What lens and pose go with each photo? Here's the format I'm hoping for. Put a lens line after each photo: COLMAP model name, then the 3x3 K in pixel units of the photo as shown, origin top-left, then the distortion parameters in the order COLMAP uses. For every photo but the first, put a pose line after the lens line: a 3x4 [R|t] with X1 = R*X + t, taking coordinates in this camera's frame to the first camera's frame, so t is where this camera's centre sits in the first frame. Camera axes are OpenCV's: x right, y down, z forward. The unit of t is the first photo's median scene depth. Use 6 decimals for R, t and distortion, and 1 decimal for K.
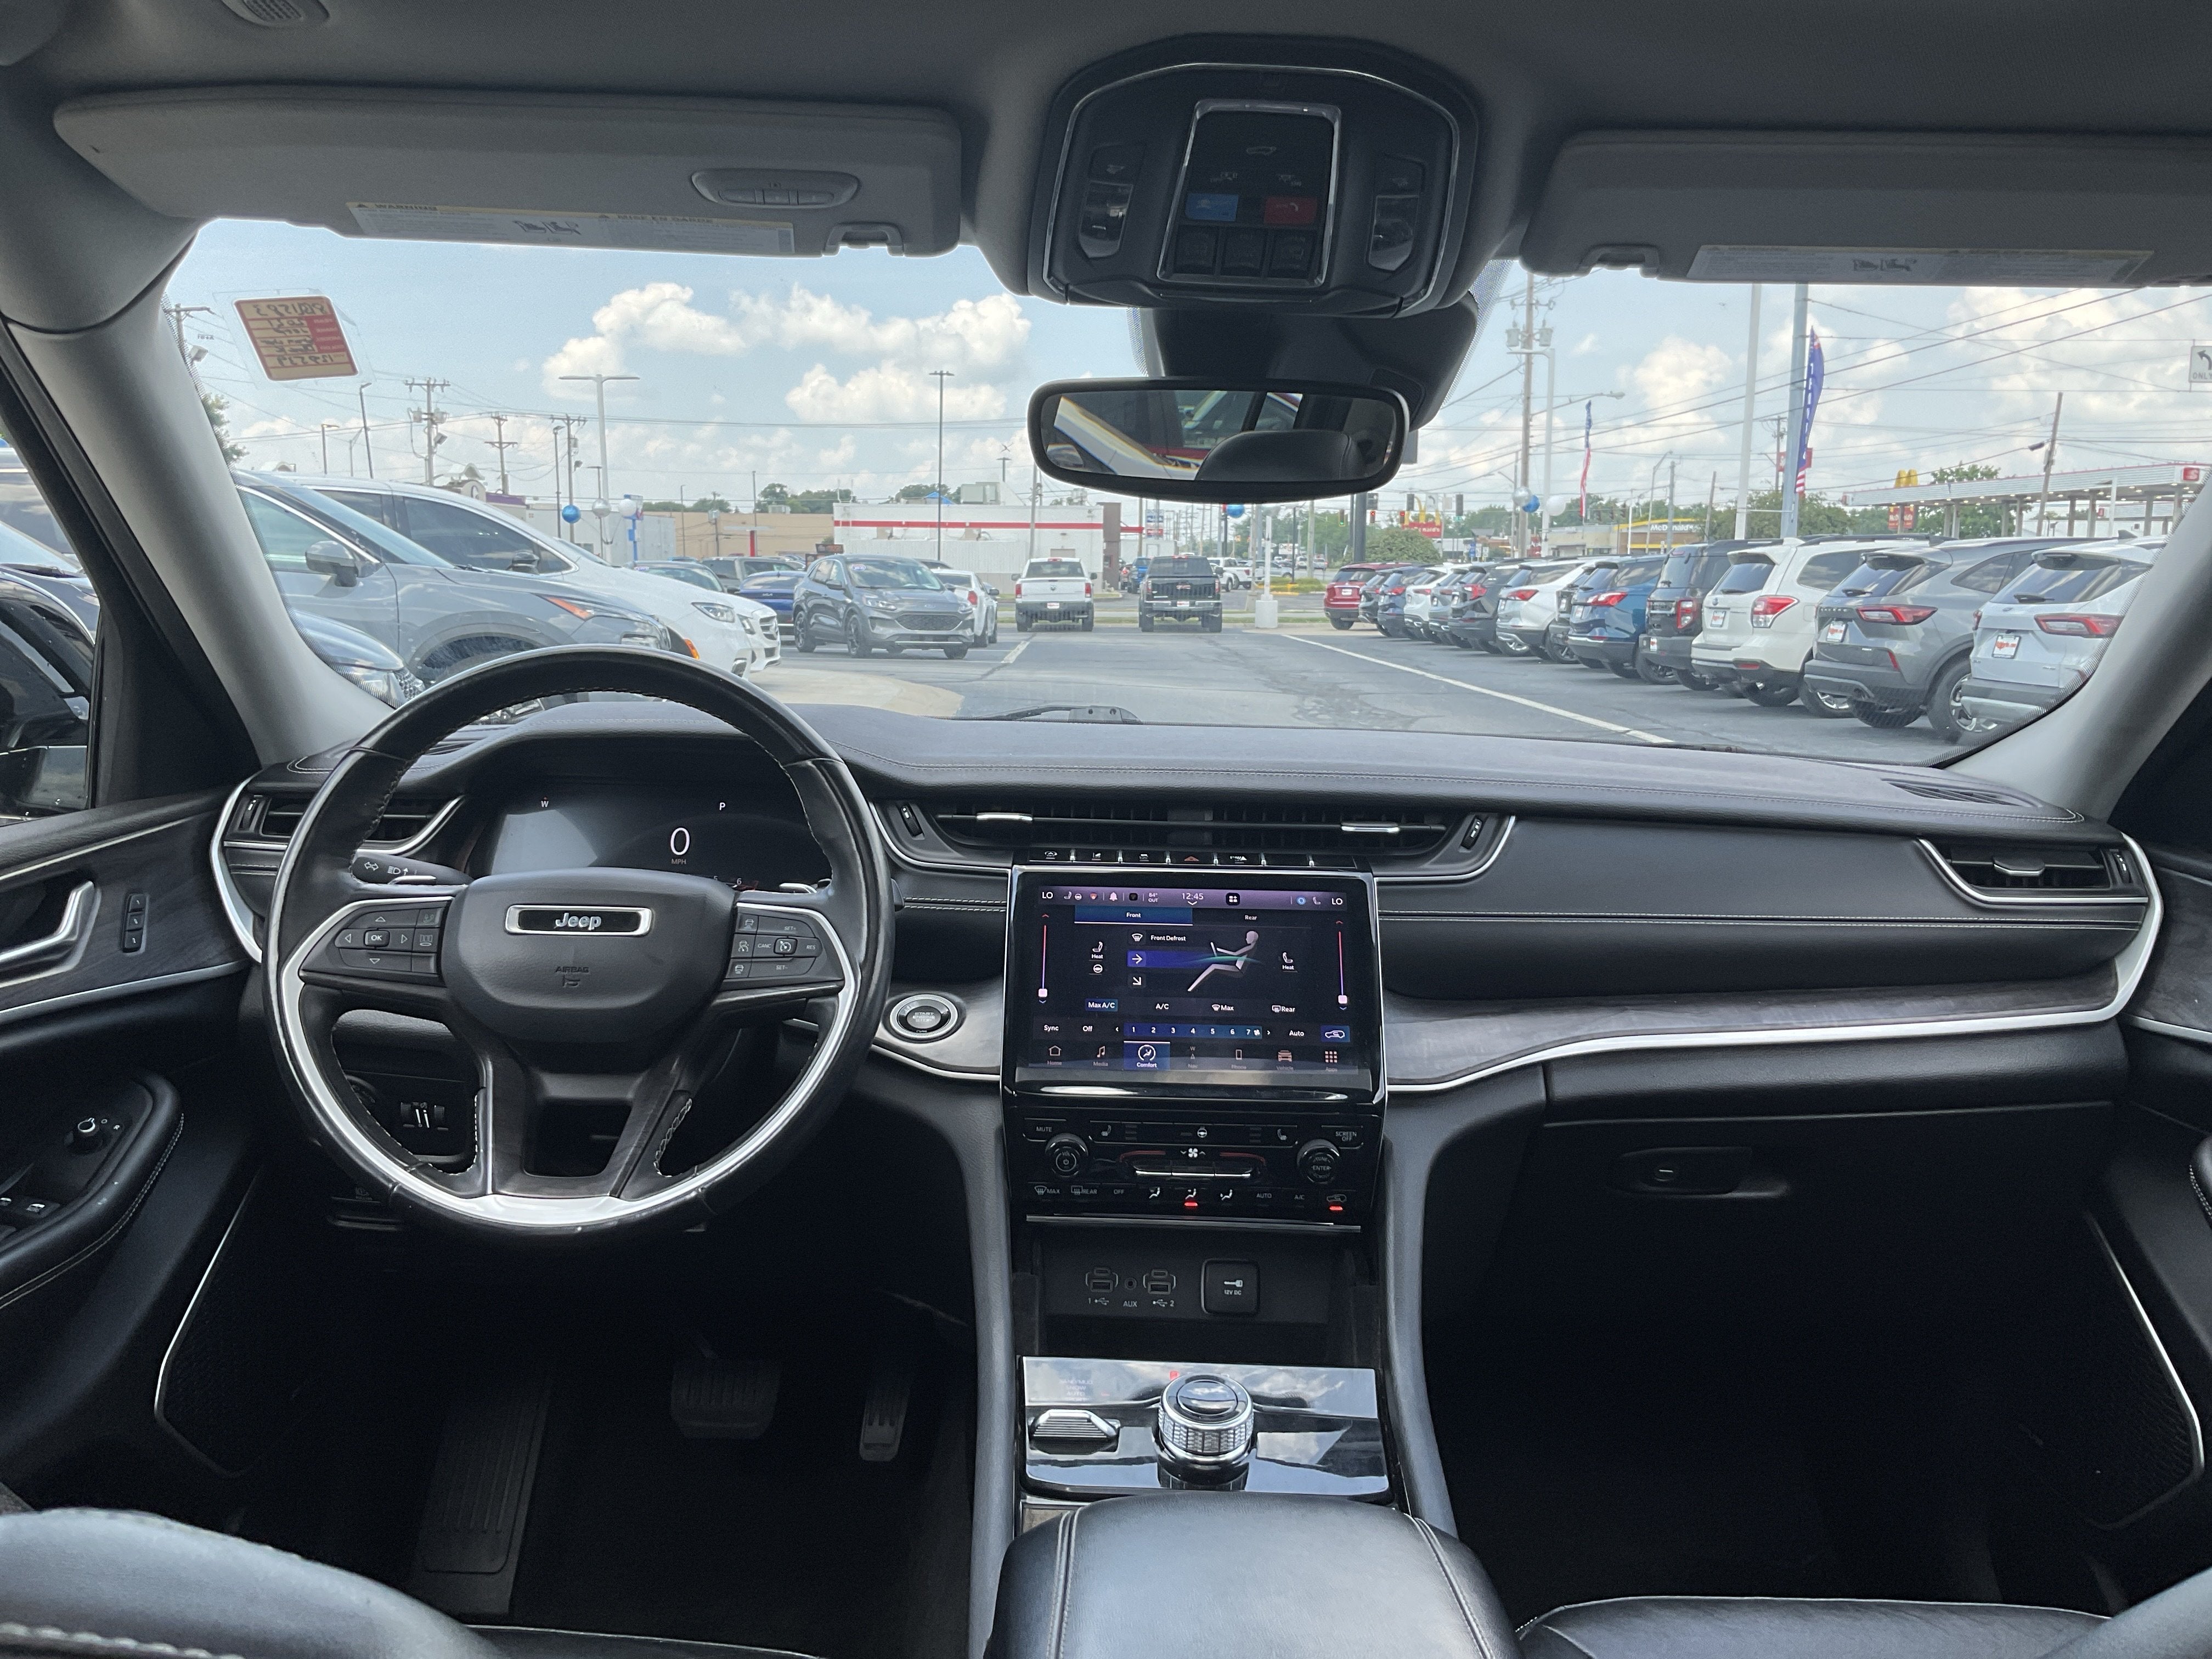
lens RADIAL K [[1836.4, 0, 1106.0], [0, 1836.4, 829.5], [0, 0, 1]] dist [0.085748, -0.194909]
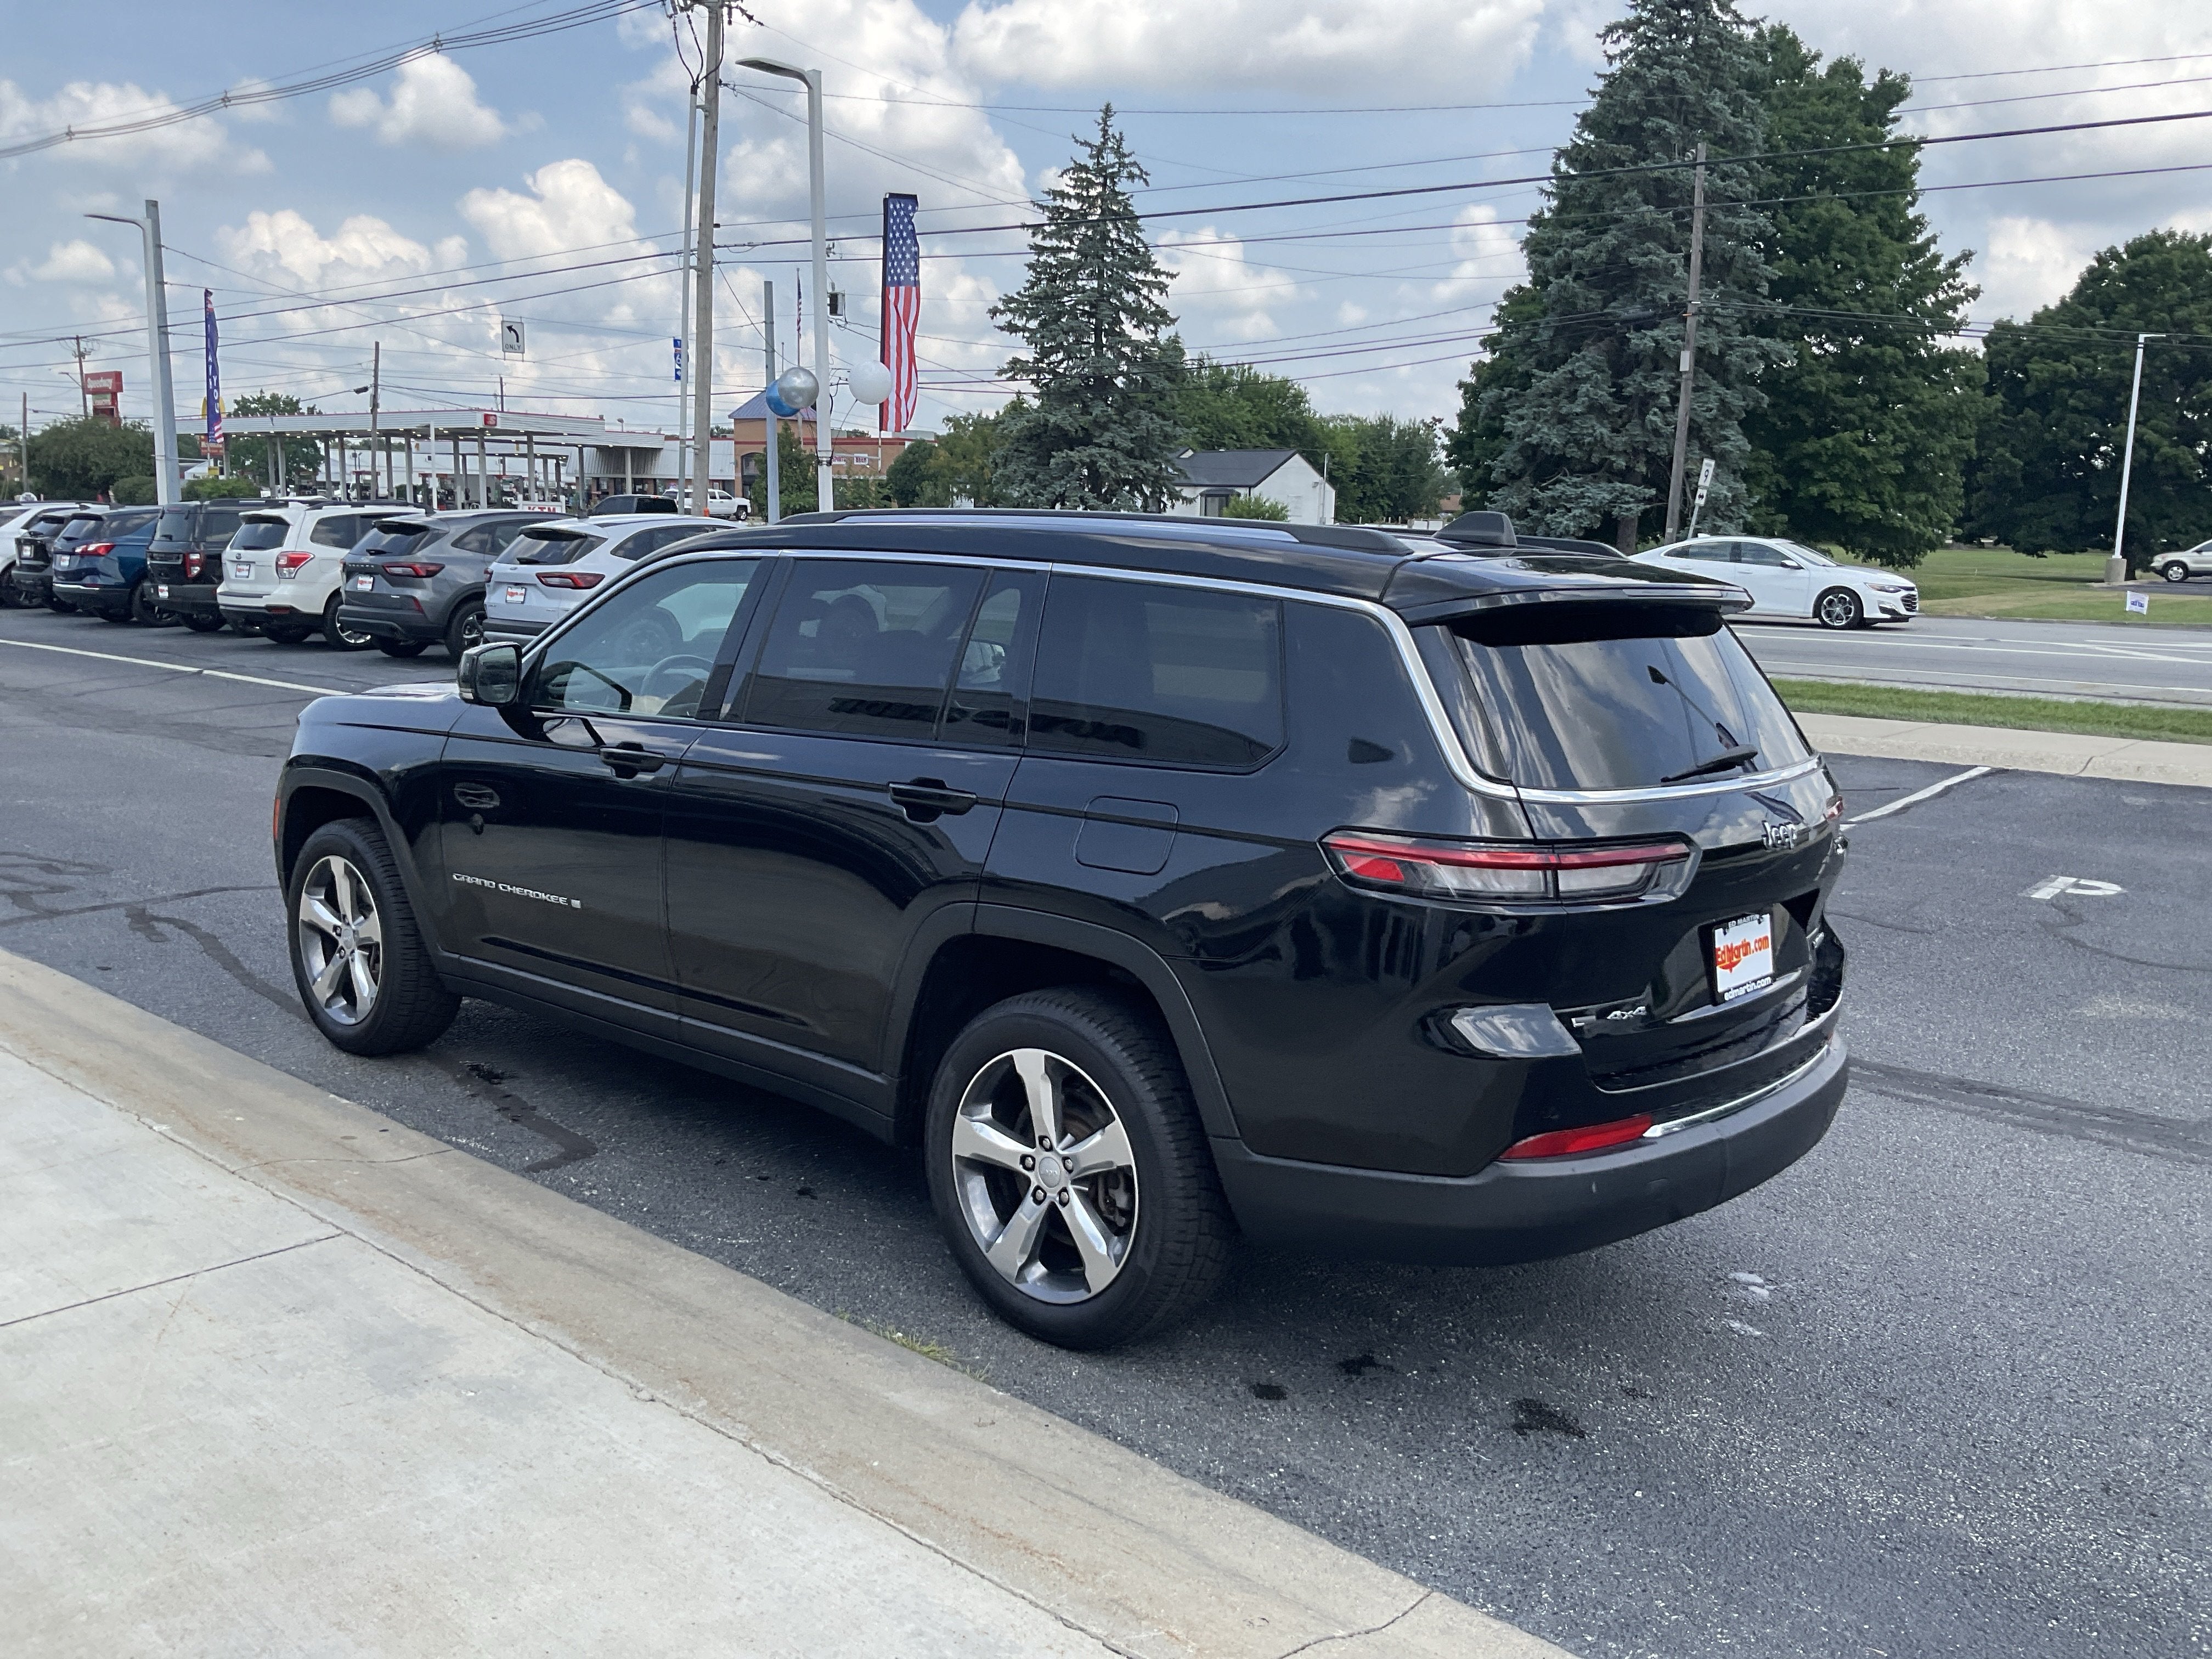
lens RADIAL K [[1818.6, 0, 1100.1], [0, 1818.6, 851.7], [0, 0, 1]] dist [0.051321, -0.123532]
pose [[0.659947, -0.128239, 0.740287, -0.324202], [0.088552, 0.991734, 0.092855, 0.005811], [-0.746076, 0.004275, 0.665848, -0.300458]]
